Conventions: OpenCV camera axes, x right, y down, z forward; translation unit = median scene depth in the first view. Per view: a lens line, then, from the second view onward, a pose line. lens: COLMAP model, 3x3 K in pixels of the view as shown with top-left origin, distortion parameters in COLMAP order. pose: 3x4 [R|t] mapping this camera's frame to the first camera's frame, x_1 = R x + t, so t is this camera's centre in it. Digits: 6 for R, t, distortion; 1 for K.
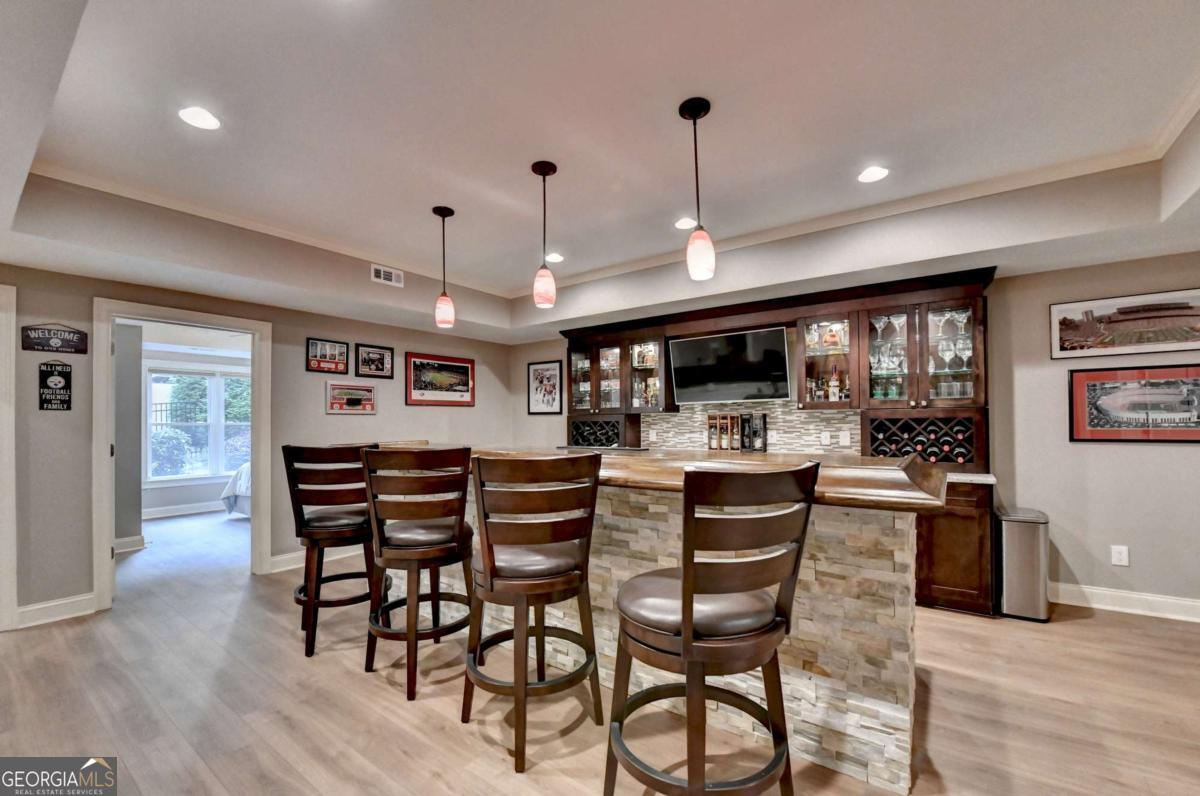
lens RADIAL K [[490.1, 0, 588.8], [0, 490.1, 417.1], [0, 0, 1]] dist [-0.022516, -0.000382]
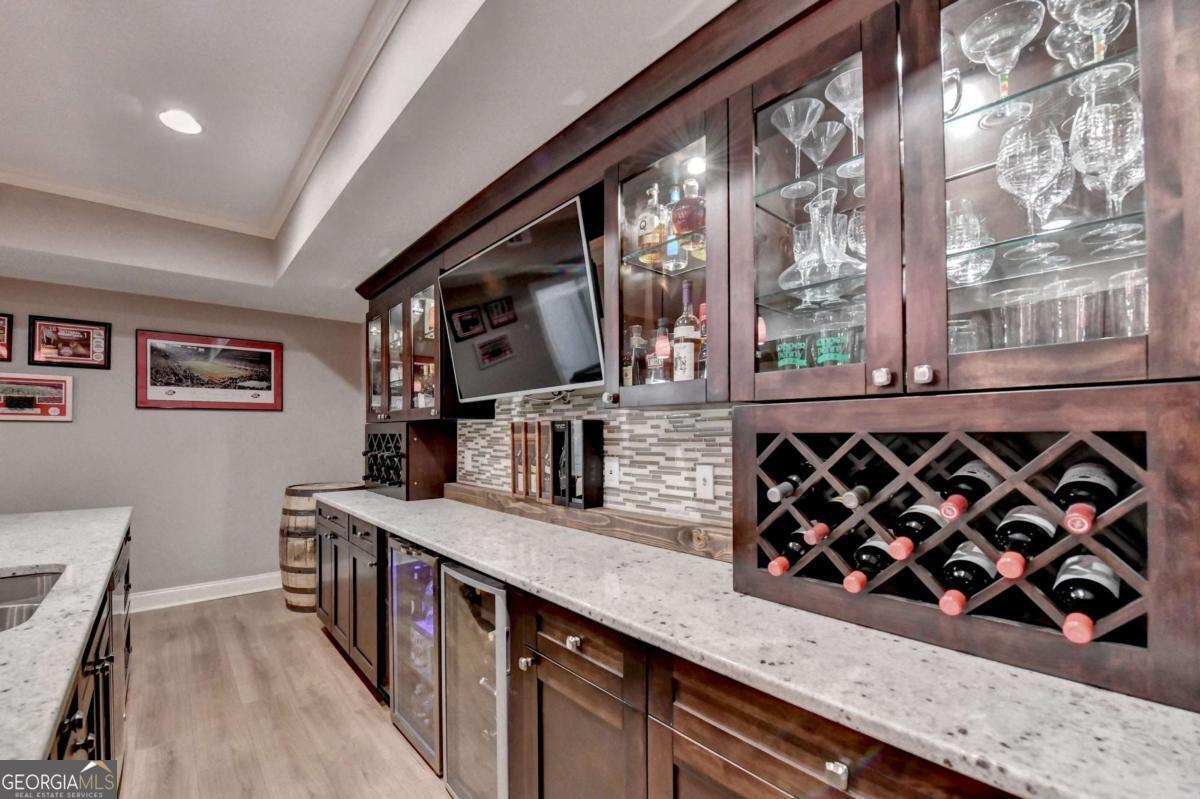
lens RADIAL K [[498.9, 0, 590.8], [0, 498.9, 434.3], [0, 0, 1]] dist [-0.021460, -0.000193]
pose [[0.974871, 0.007179, -0.222655, 0.431480], [-0.004523, 0.999912, 0.012433, 0.000351], [0.222725, -0.011114, 0.974818, 0.528881]]
